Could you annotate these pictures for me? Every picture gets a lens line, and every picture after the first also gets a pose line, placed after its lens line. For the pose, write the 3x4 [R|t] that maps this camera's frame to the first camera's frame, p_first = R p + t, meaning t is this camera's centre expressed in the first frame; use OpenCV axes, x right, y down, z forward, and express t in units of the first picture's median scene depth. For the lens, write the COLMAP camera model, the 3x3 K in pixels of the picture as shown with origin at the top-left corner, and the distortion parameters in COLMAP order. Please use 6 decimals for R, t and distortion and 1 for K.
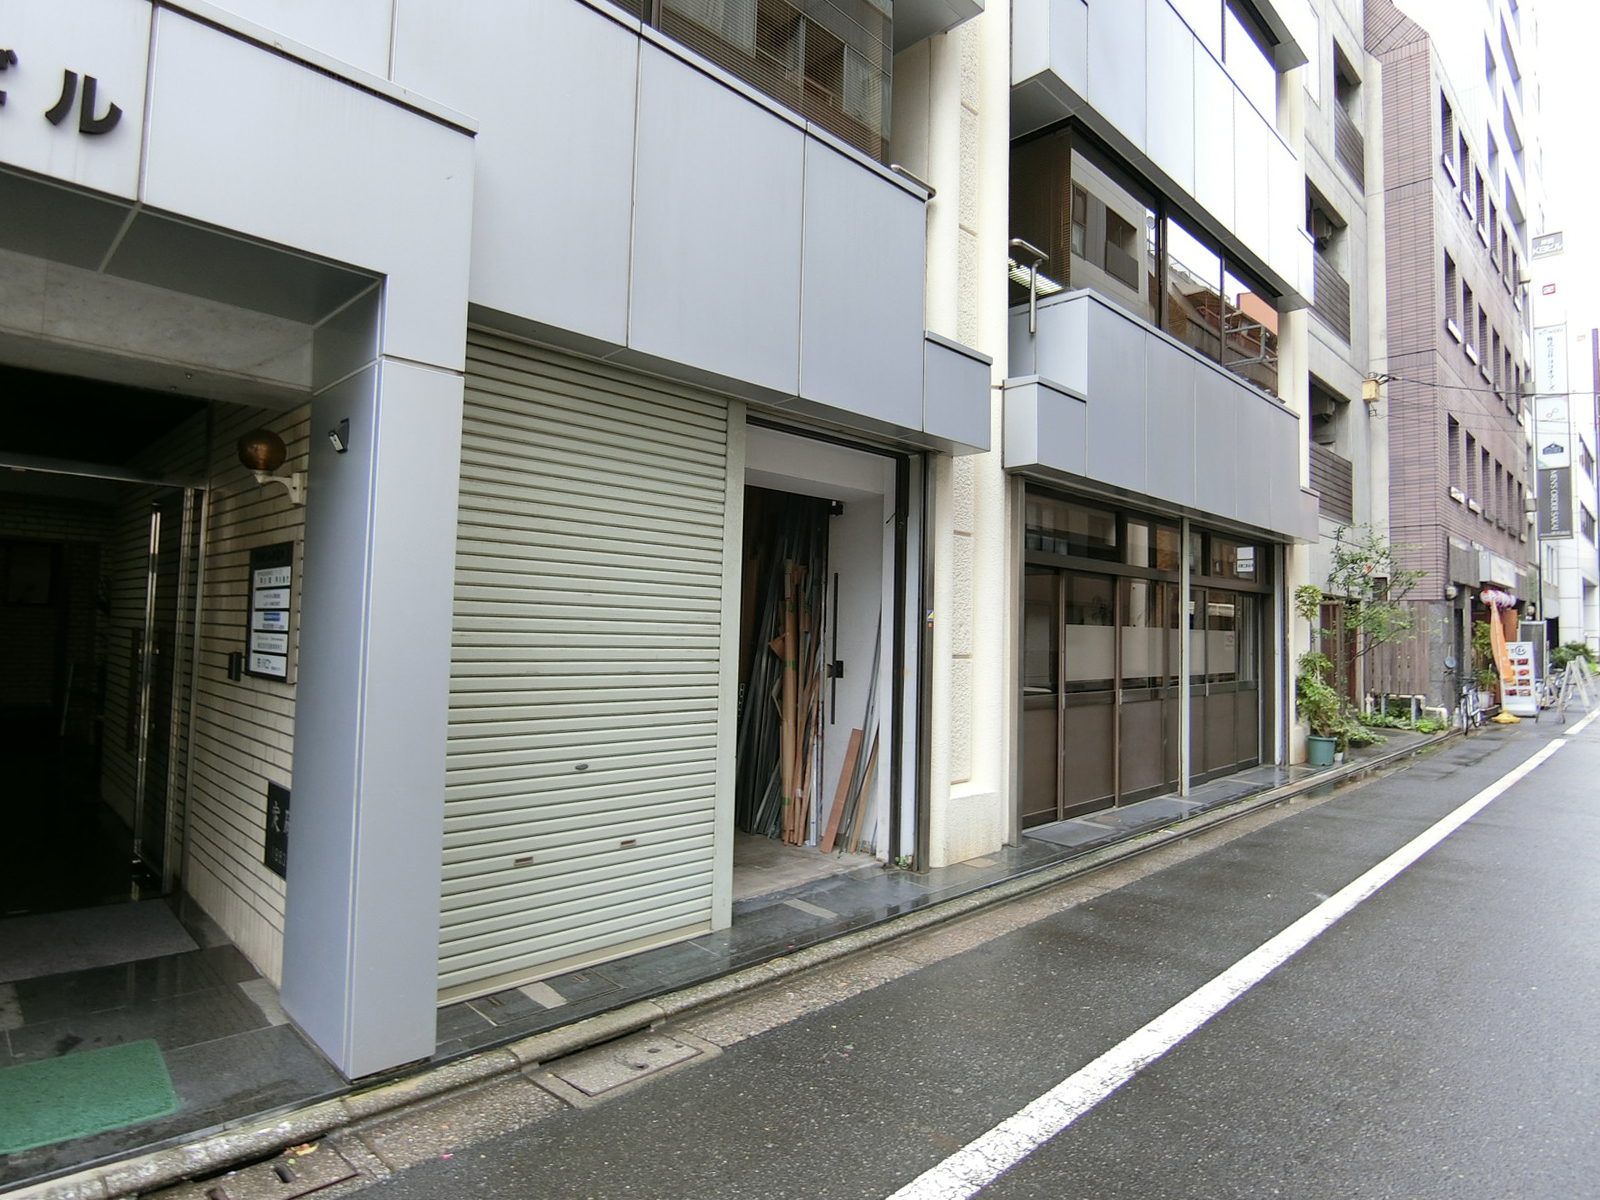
lens RADIAL K [[907.6, 0, 799.1], [0, 907.6, 587.6], [0, 0, 1]] dist [0.003343, -0.000033]
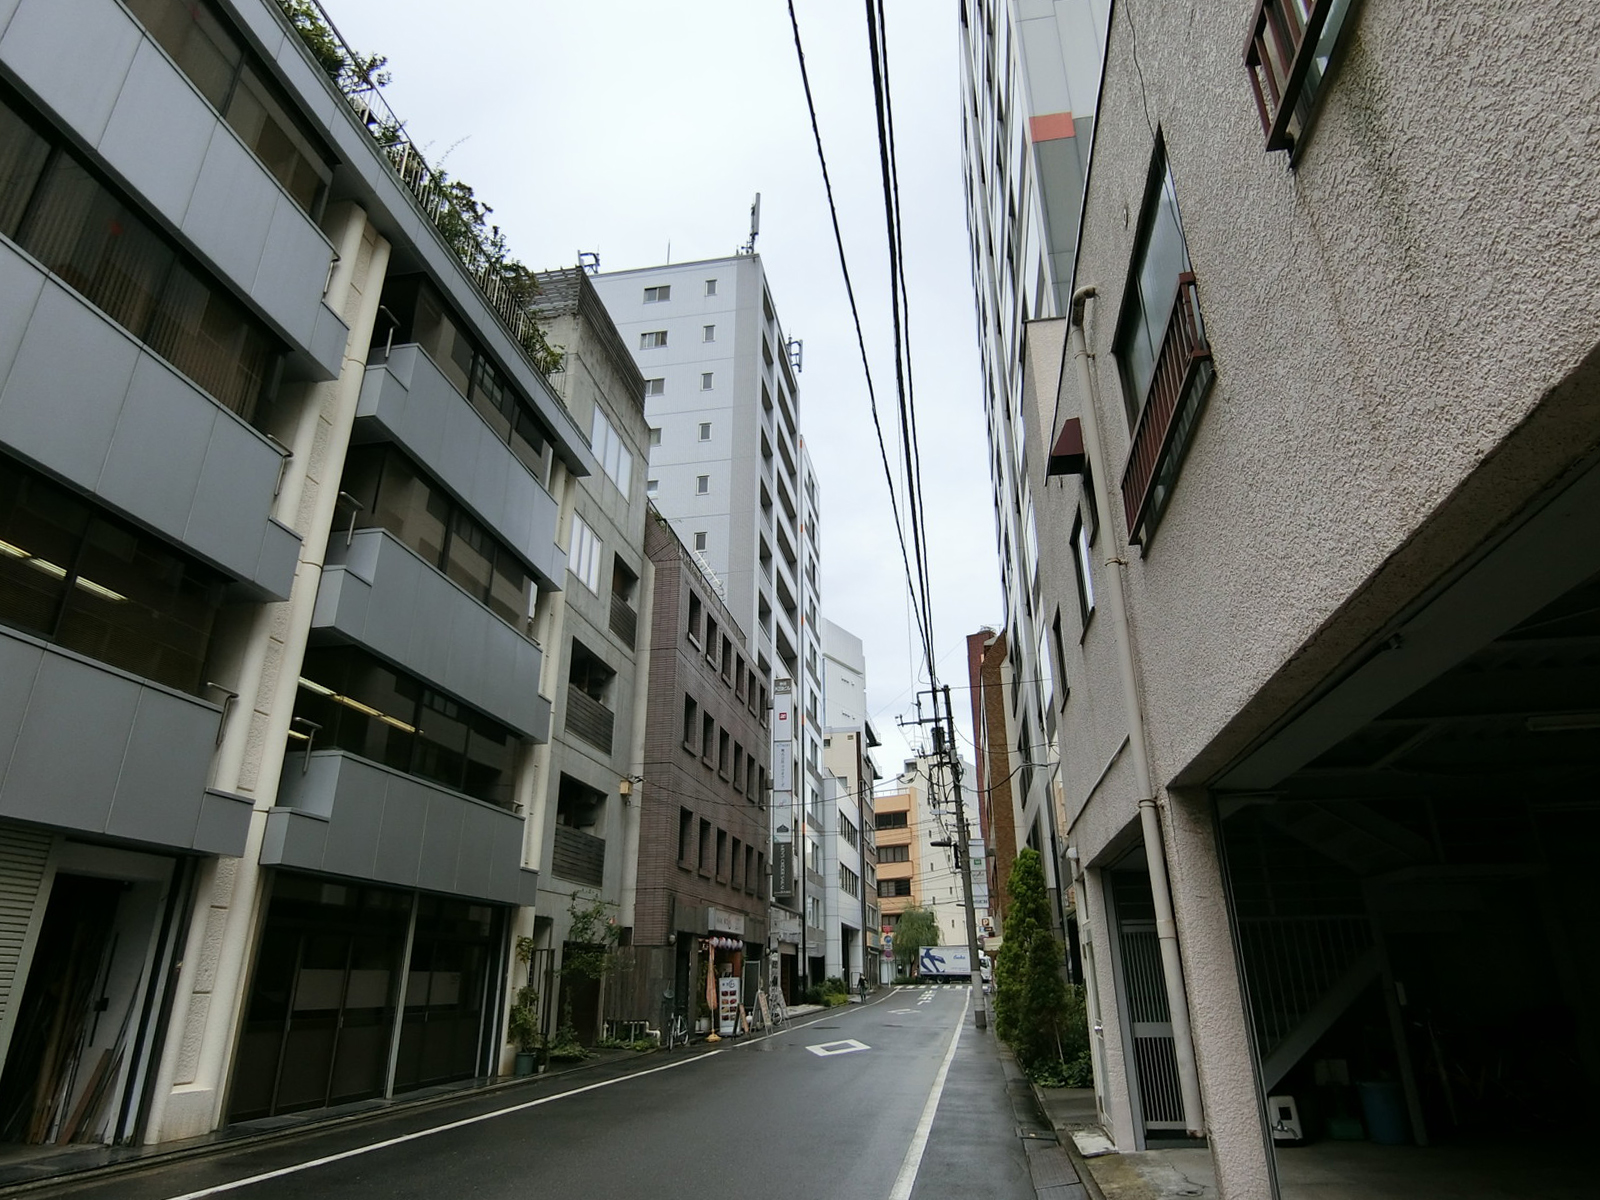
lens RADIAL K [[937.4, 0, 788.8], [0, 937.4, 615.5], [0, 0, 1]] dist [0.013984, -0.019401]
pose [[0.826385, 0.186370, 0.531369, 0.029226], [-0.010967, 0.948790, -0.315718, -0.028475], [-0.562998, 0.255077, 0.786110, -0.729509]]
